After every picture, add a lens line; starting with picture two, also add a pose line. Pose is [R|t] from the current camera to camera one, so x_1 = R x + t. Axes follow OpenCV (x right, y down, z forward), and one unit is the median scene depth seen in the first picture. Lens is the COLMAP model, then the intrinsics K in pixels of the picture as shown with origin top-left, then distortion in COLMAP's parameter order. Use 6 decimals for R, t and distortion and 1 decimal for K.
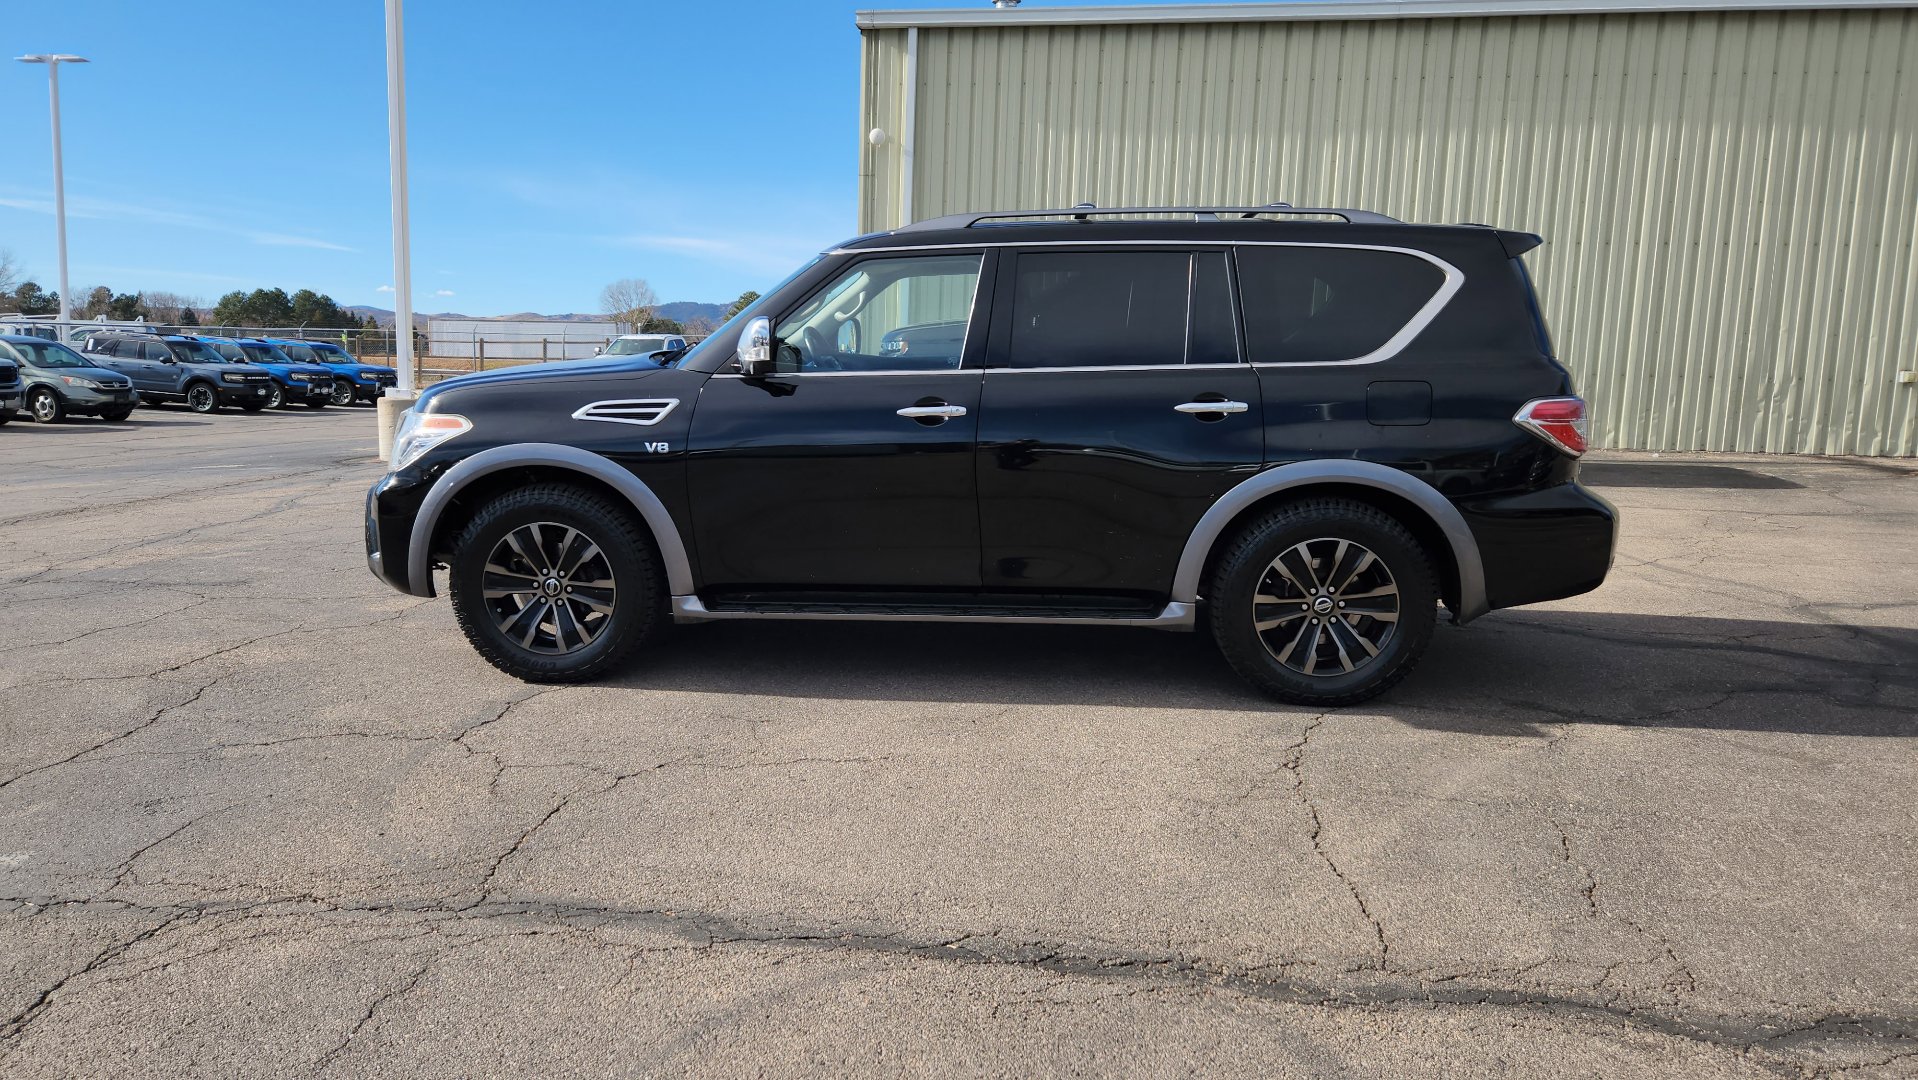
lens RADIAL K [[1282.8, 0, 927.9], [0, 1282.8, 548.7], [0, 0, 1]] dist [0.067997, -0.050812]
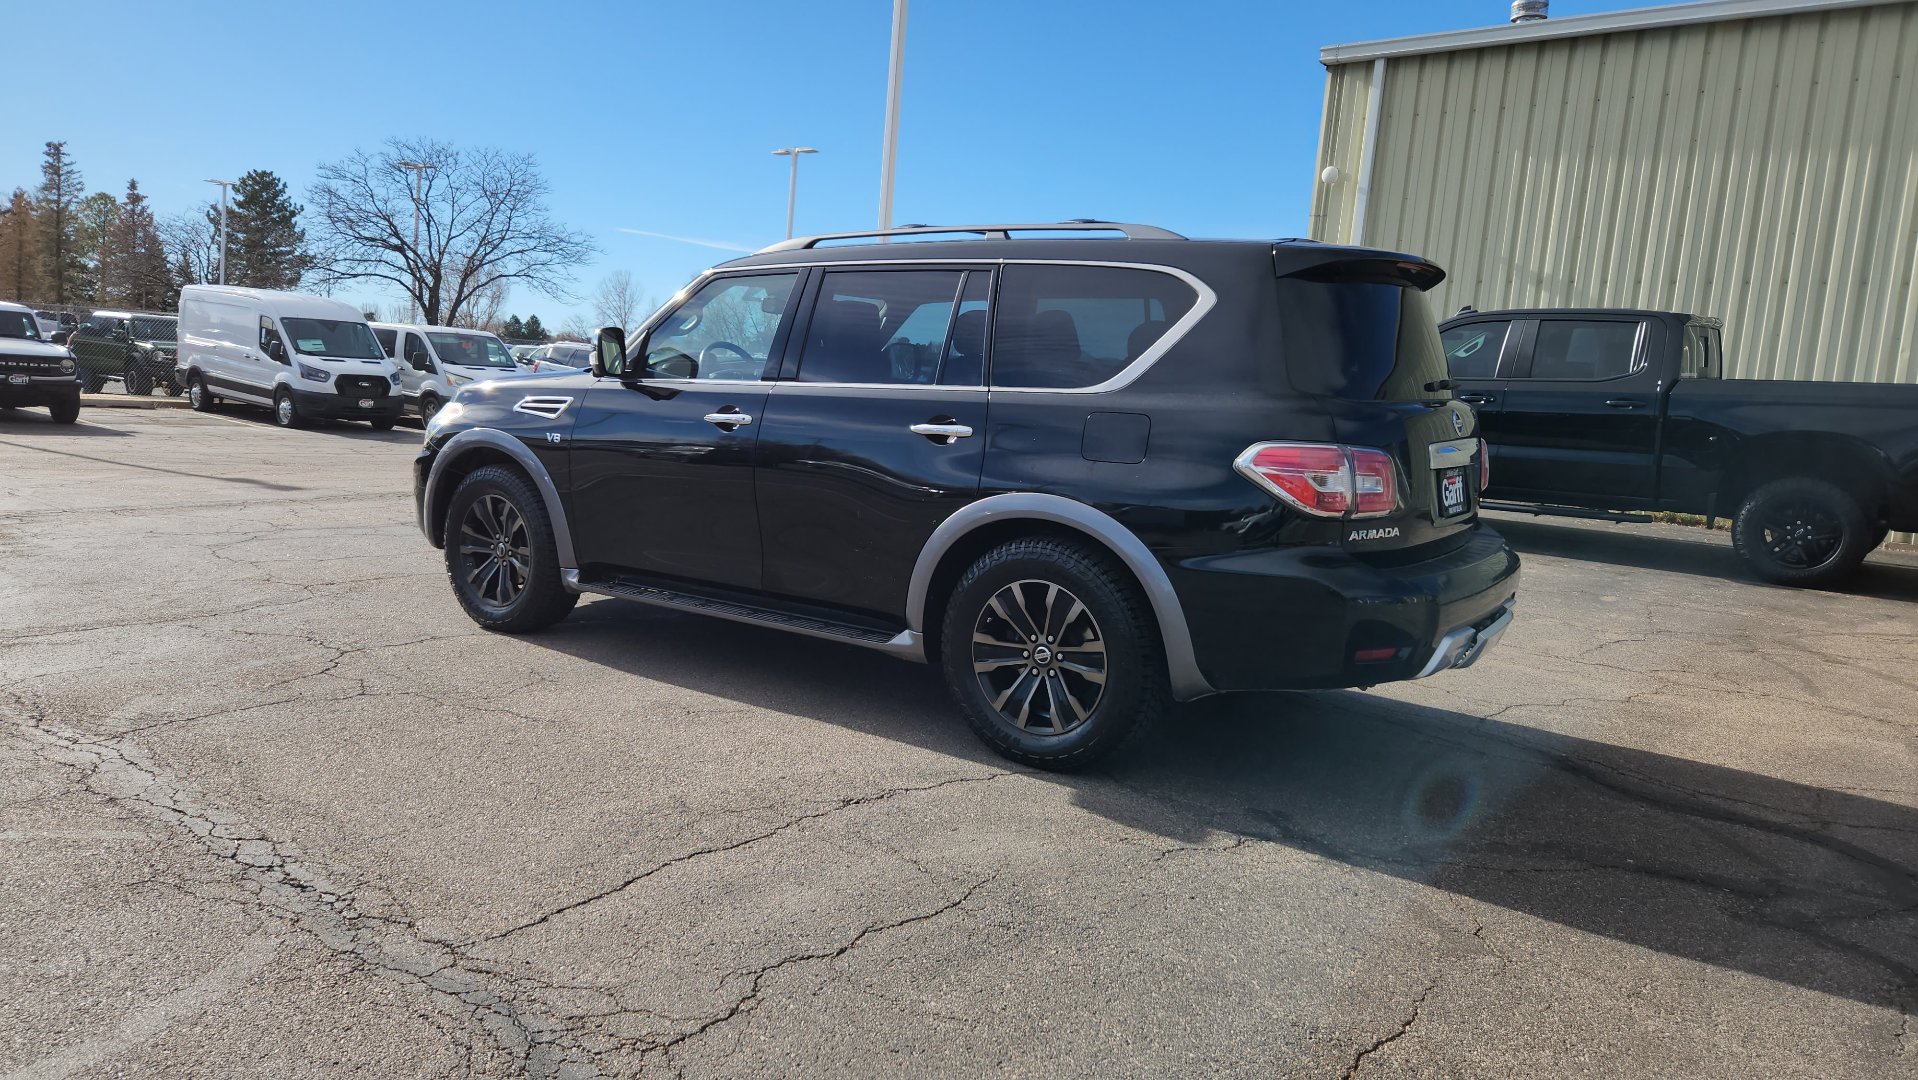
lens RADIAL K [[1282.8, 0, 919.5], [0, 1282.8, 525.4], [0, 0, 1]] dist [0.067997, -0.050812]
pose [[0.851612, 0.096558, -0.515202, 0.687969], [-0.126612, 0.991676, -0.023429, -0.014340], [0.508651, 0.085184, 0.856749, 0.176118]]
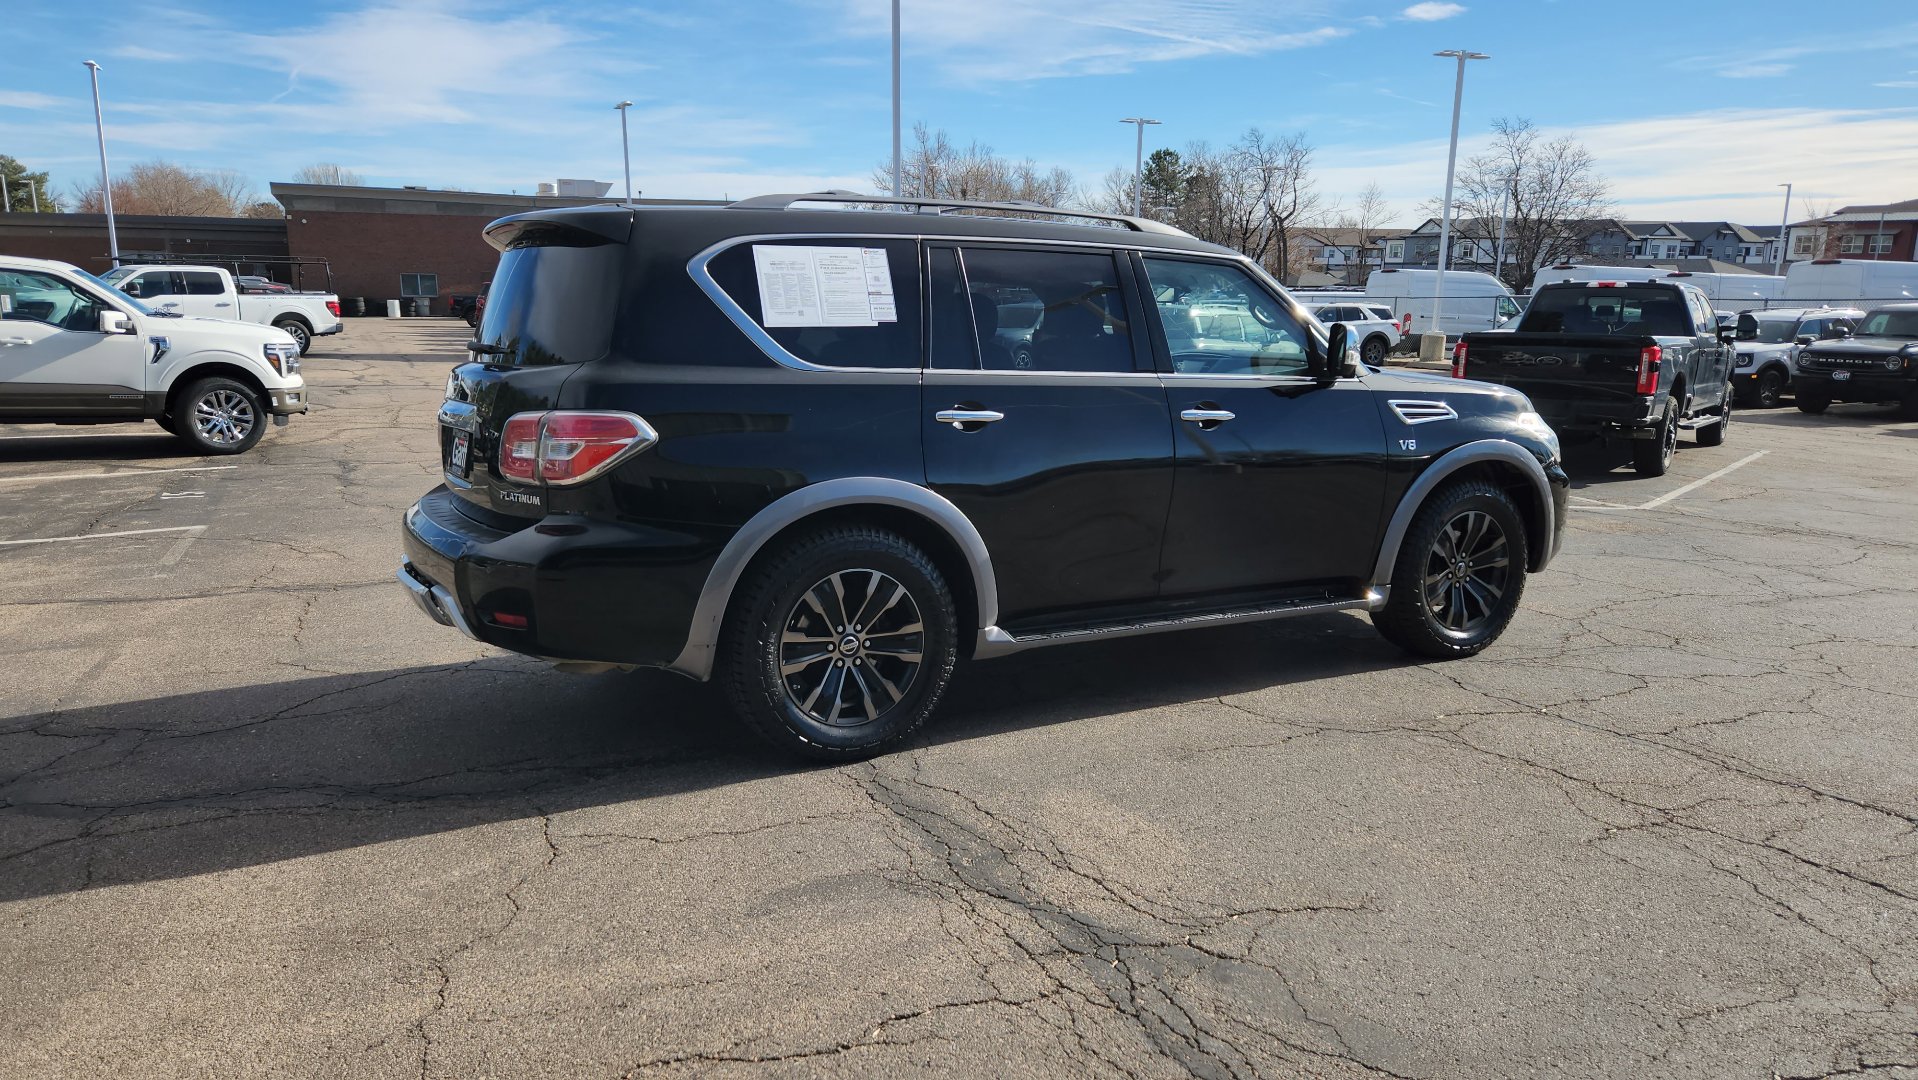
lens RADIAL K [[1285.6, 0, 928.1], [0, 1285.6, 551.4], [0, 0, 1]] dist [0.061676, -0.040990]
pose [[-0.831422, 0.082197, -0.549528, 0.769993], [-0.107125, 0.946730, 0.303687, -0.354073], [0.545217, 0.311360, -0.778327, 2.057113]]
